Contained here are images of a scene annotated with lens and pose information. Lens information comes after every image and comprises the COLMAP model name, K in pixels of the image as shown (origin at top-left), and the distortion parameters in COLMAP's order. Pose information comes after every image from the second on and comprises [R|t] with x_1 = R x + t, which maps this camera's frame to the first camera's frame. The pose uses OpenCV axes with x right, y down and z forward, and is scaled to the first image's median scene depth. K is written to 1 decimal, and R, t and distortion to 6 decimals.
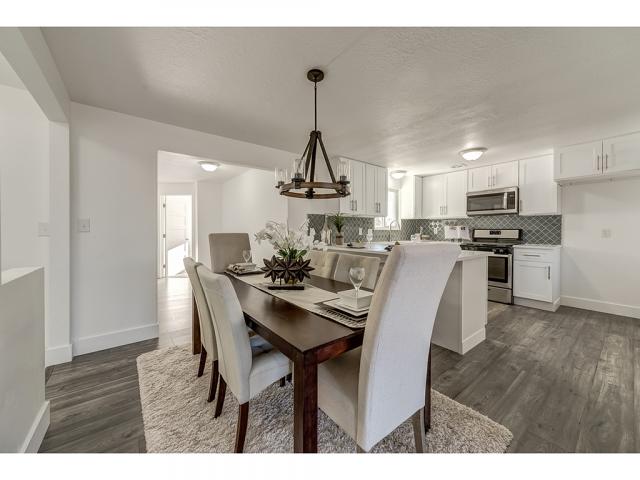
lens RADIAL K [[249.5, 0, 313.4], [0, 249.5, 232.0], [0, 0, 1]] dist [0.006372, 0.000584]
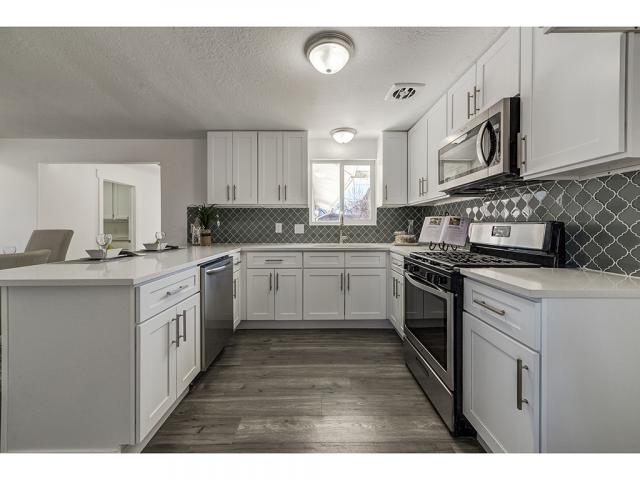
lens RADIAL K [[249.5, 0, 323.8], [0, 249.5, 228.0], [0, 0, 1]] dist [0.006372, 0.000584]
pose [[0.799368, 0.002382, -0.600837, 0.817448], [-0.002706, 0.999996, 0.000364, -0.002695], [0.600835, 0.001335, 0.799372, 0.577567]]
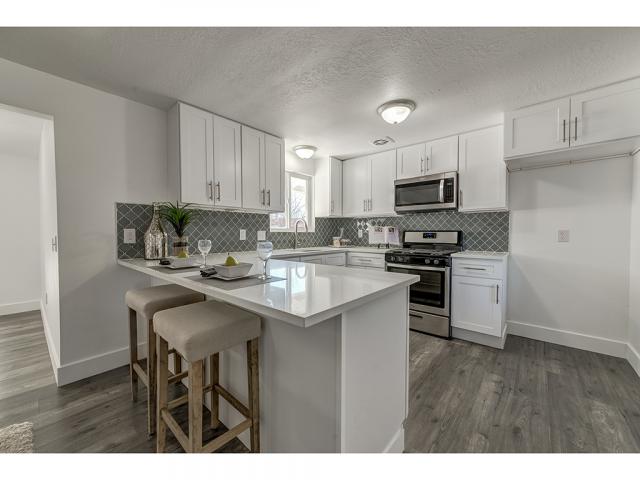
lens RADIAL K [[249.5, 0, 318.9], [0, 249.5, 237.0], [0, 0, 1]] dist [0.006372, 0.000584]
pose [[0.981453, -0.005418, 0.191624, 0.292642], [0.003441, 0.999937, 0.010650, -0.002386], [-0.191670, -0.009793, 0.981411, 0.376289]]
